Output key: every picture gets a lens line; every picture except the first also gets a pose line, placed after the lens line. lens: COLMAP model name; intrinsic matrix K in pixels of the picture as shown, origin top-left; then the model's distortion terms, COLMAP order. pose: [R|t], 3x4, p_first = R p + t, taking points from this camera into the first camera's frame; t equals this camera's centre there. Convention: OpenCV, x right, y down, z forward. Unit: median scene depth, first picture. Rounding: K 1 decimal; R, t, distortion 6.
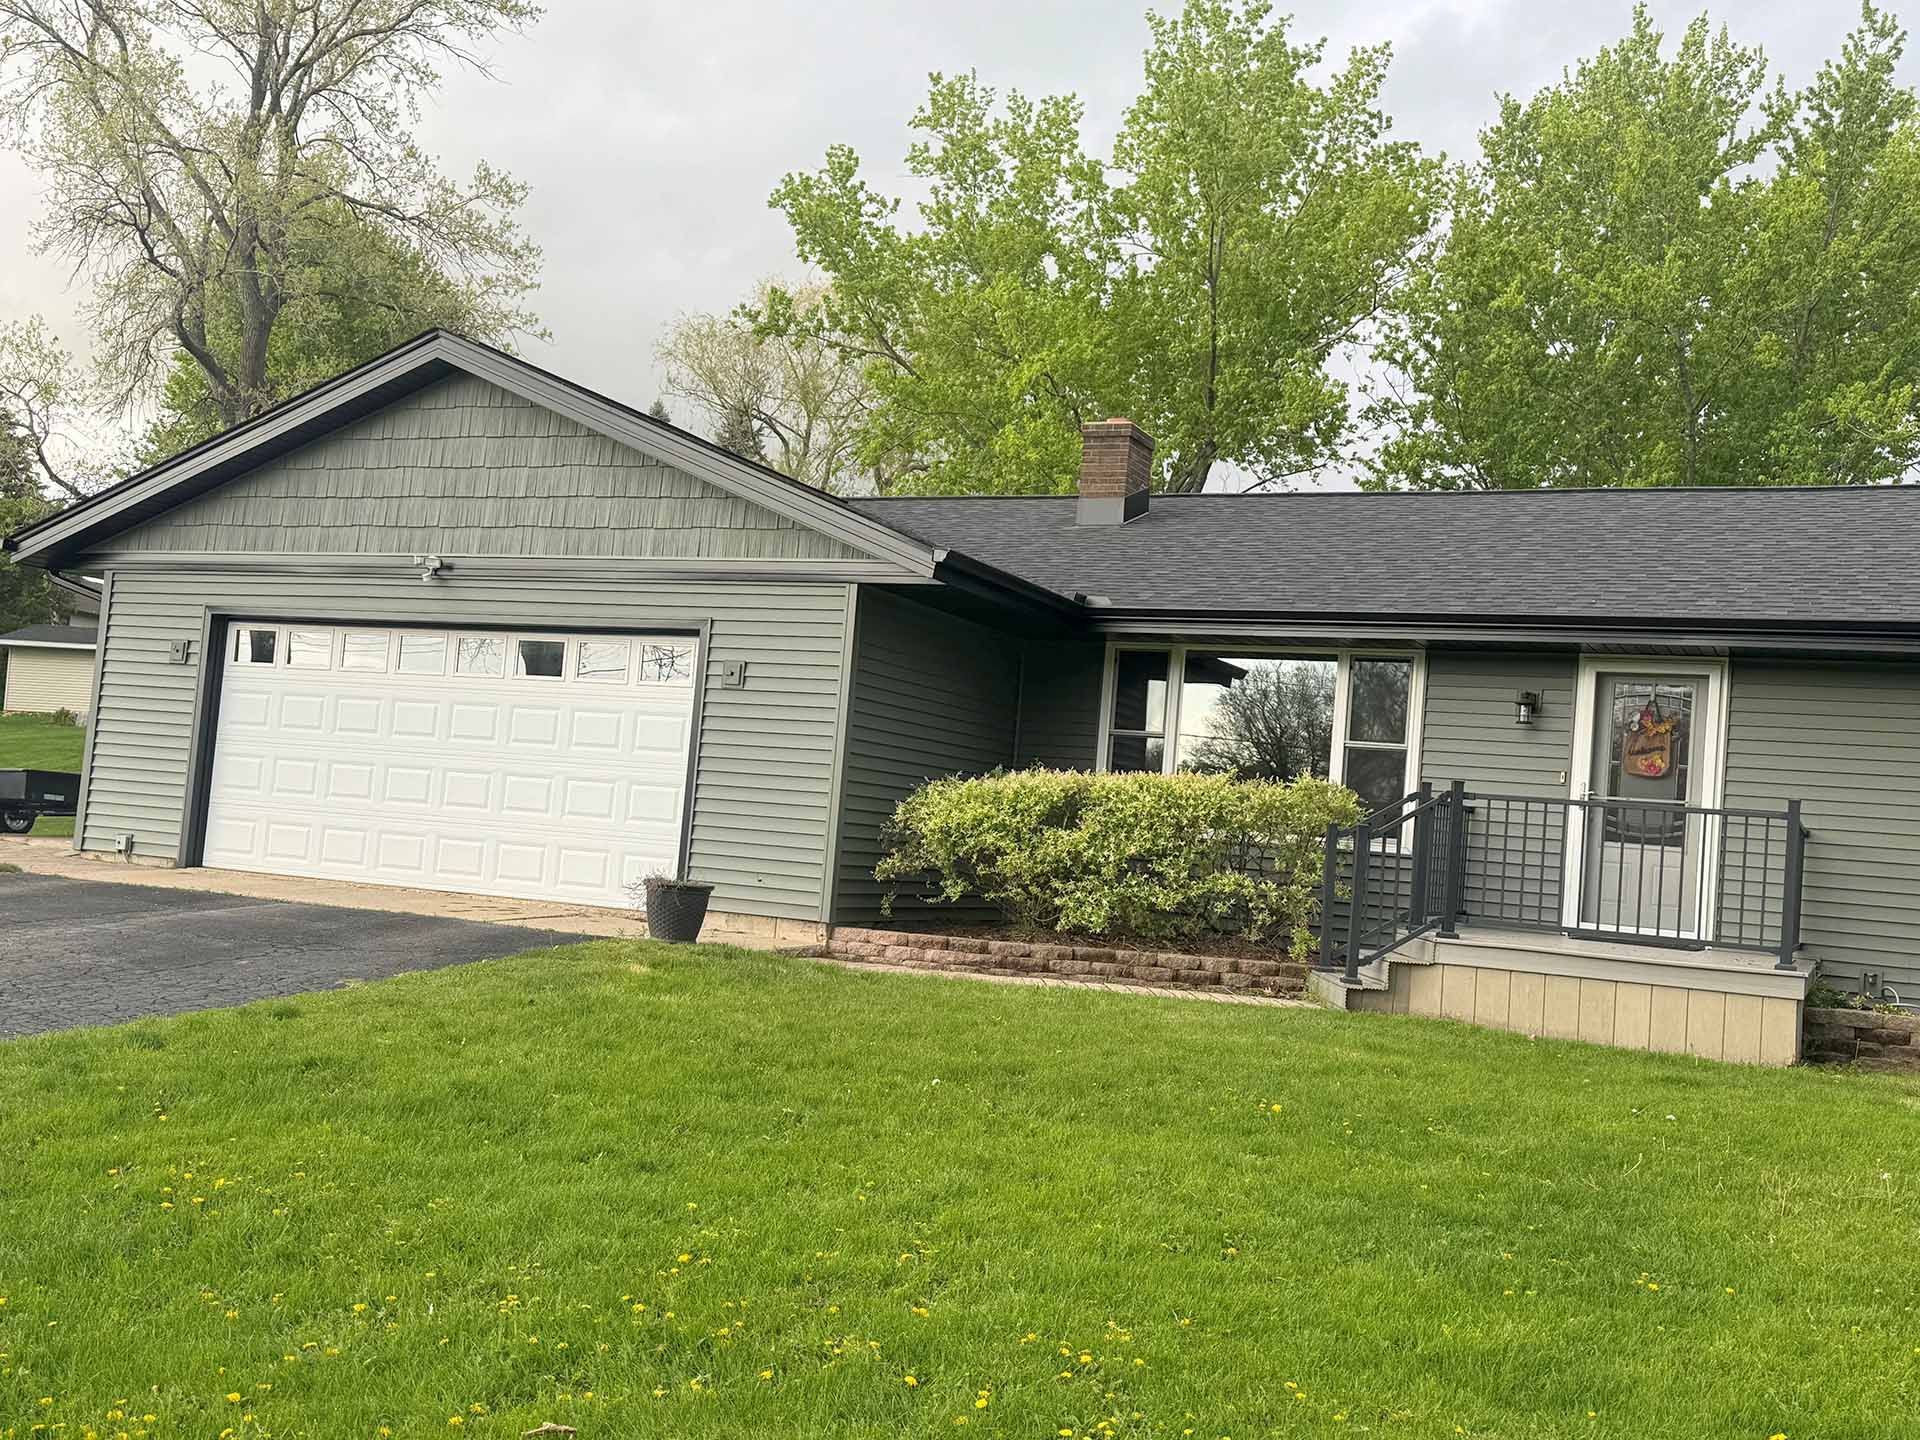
lens RADIAL K [[1897.3, 0, 960.0], [0, 1897.3, 720.0], [0, 0, 1]] dist [-0.003213, -0.007113]
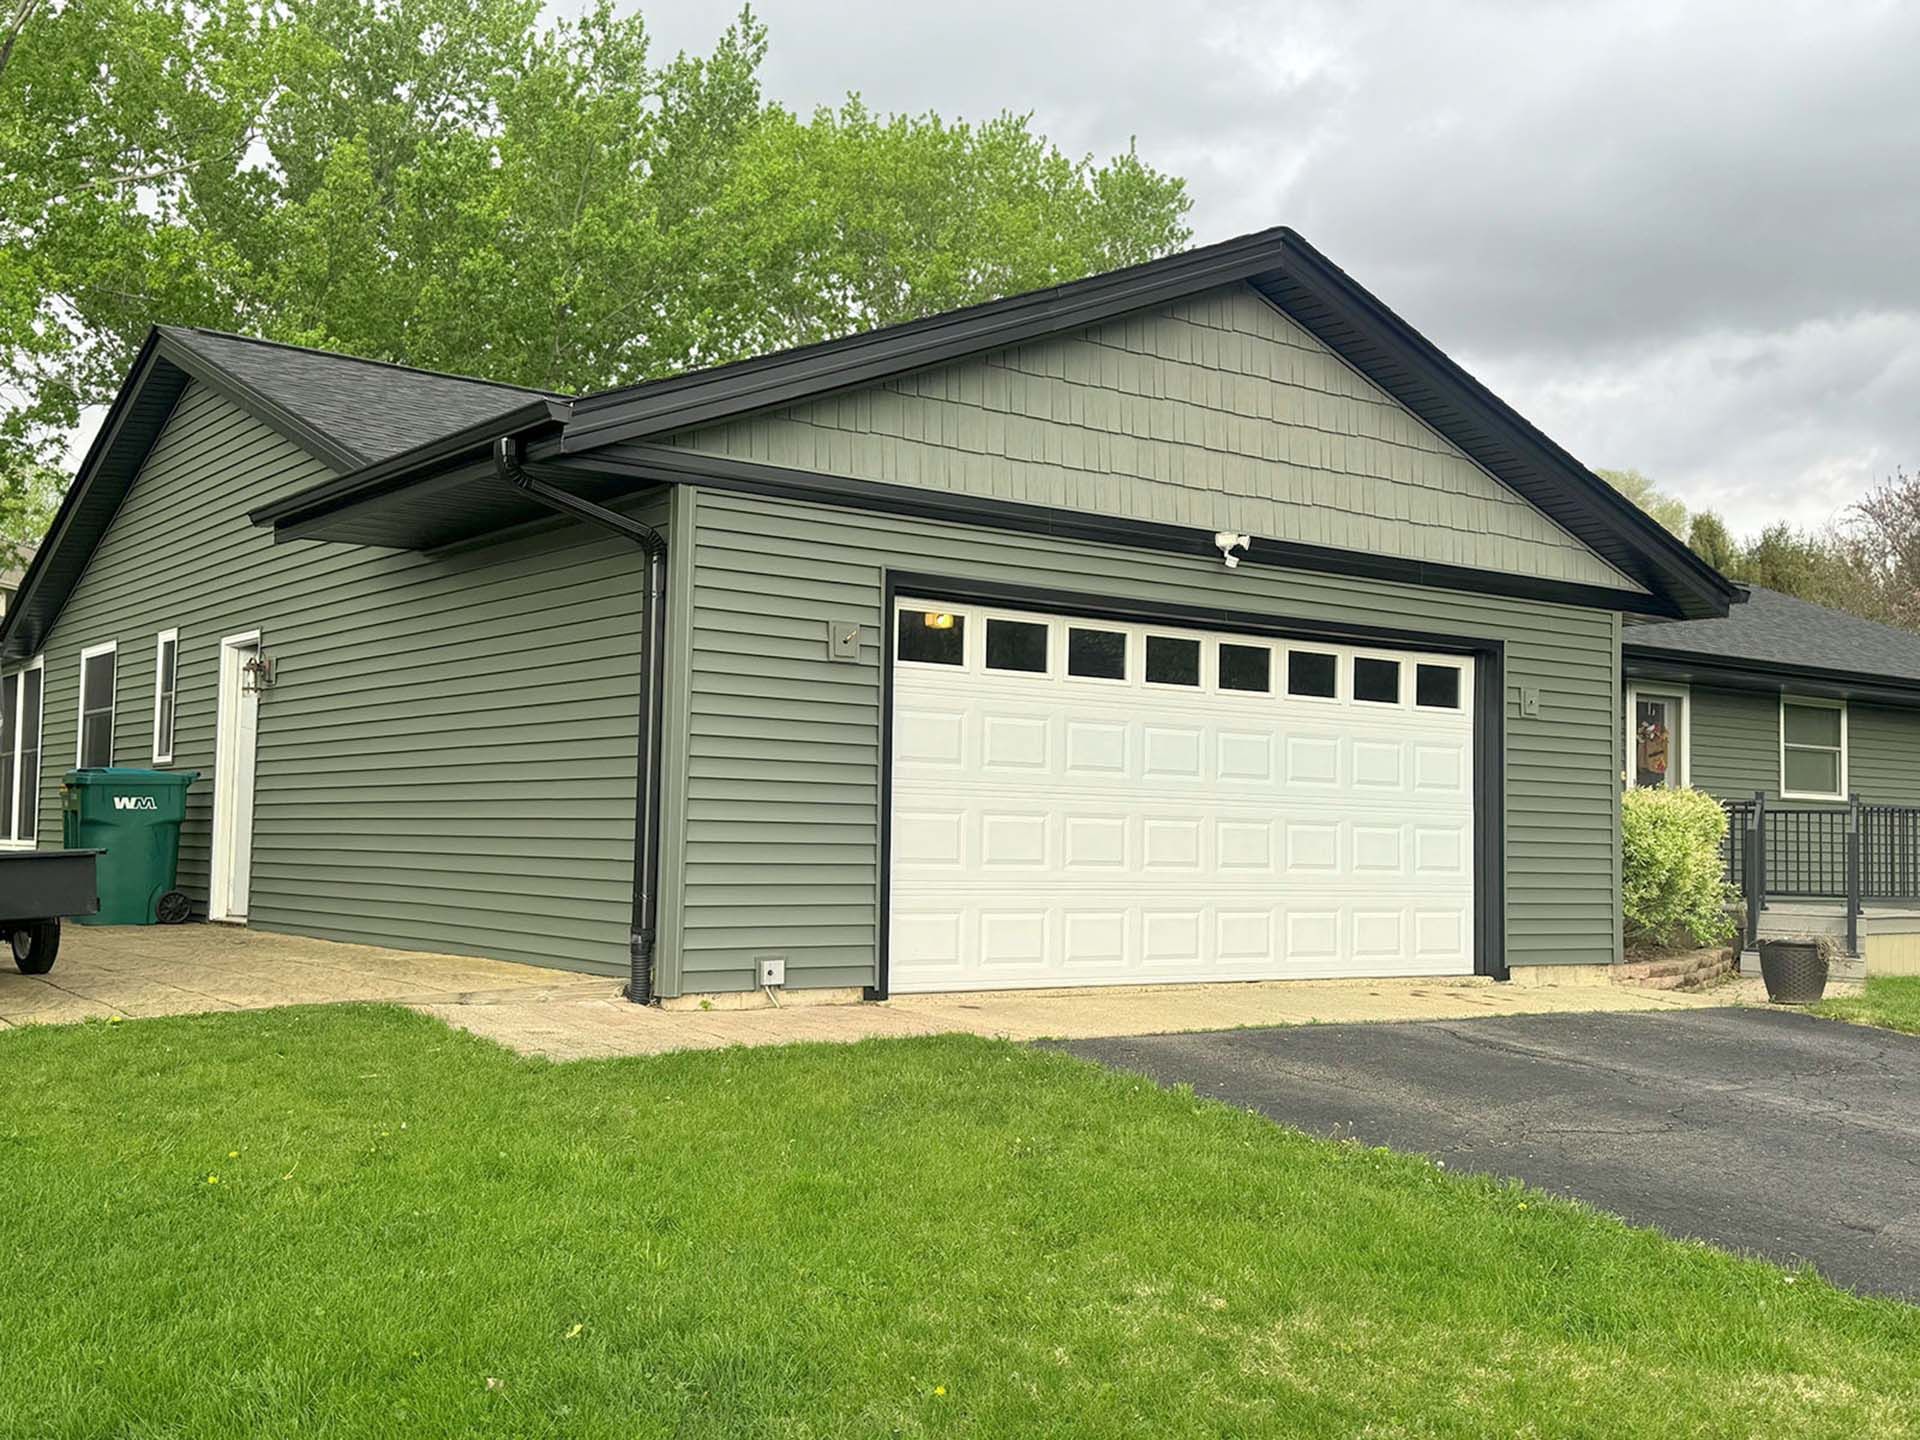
lens RADIAL K [[1897.3, 0, 960.0], [0, 1897.3, 720.0], [0, 0, 1]] dist [-0.003213, -0.007113]
pose [[0.476898, -0.017738, 0.878780, -1.007967], [-0.047224, 0.997835, 0.045769, -0.044129], [-0.877689, -0.063327, 0.475028, 0.763225]]
